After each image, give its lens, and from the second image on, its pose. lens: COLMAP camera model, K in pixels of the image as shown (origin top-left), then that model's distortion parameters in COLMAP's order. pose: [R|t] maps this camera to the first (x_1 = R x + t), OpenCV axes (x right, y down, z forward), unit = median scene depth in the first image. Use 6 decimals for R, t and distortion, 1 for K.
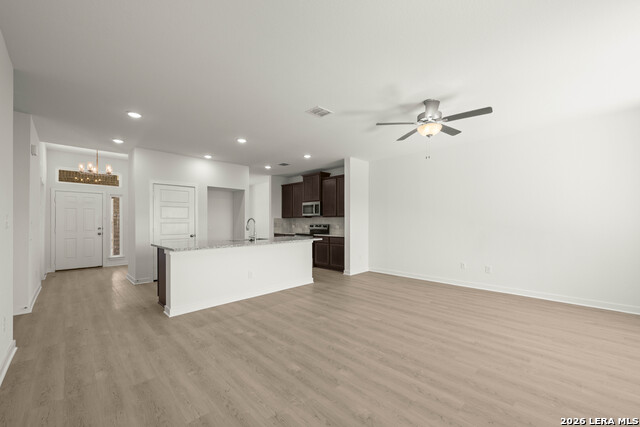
lens RADIAL K [[252.6, 0, 326.9], [0, 252.6, 218.0], [0, 0, 1]] dist [-0.000659, -0.000474]
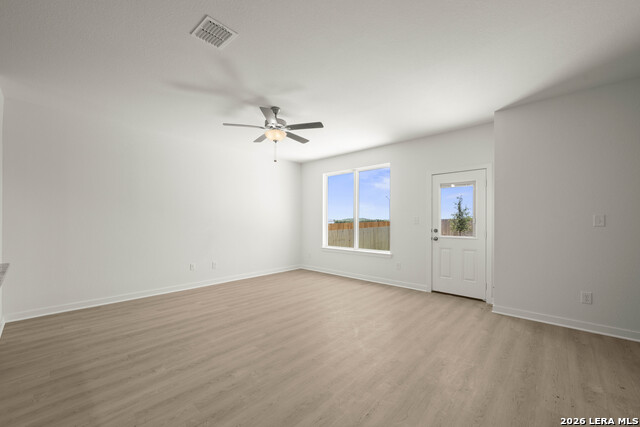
lens RADIAL K [[252.6, 0, 321.6], [0, 252.6, 216.2], [0, 0, 1]] dist [-0.000659, -0.000474]
pose [[-0.023977, 0.020899, 0.999494, -0.359160], [-0.016336, 0.999640, -0.021294, 0.007415], [-0.999579, -0.016838, -0.023627, 0.442801]]
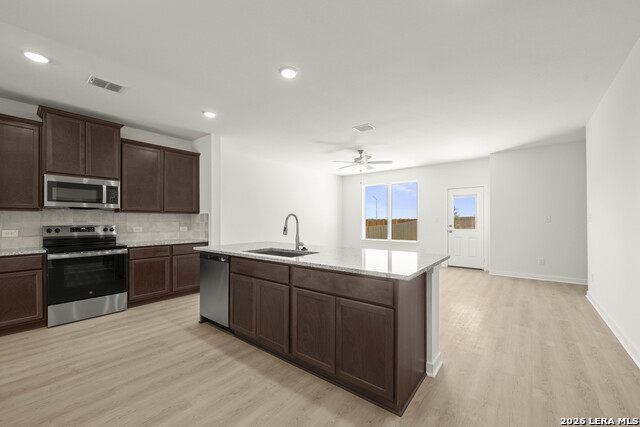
lens RADIAL K [[252.6, 0, 320.4], [0, 252.6, 217.4], [0, 0, 1]] dist [-0.000659, -0.000474]
pose [[-0.084424, 0.014343, 0.996327, -0.696787], [-0.011005, 0.999822, -0.015326, 0.013877], [-0.996369, -0.012259, -0.084251, 0.761998]]
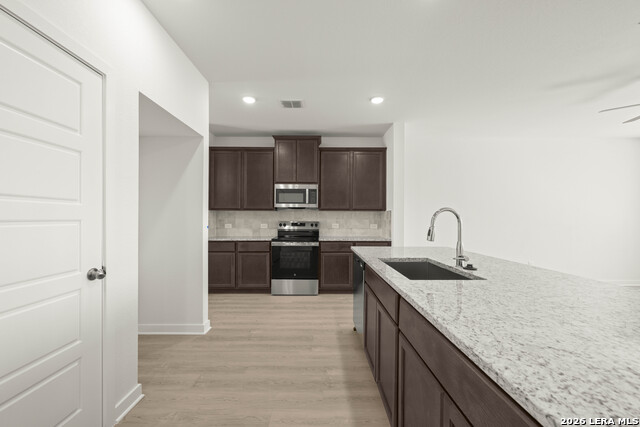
lens RADIAL K [[252.6, 0, 320.5], [0, 252.6, 216.4], [0, 0, 1]] dist [-0.000659, -0.000474]
pose [[0.714911, 0.009244, 0.699154, -0.542869], [-0.015482, 0.999877, 0.002610, 0.011728], [-0.699044, -0.012690, 0.714966, 0.672372]]
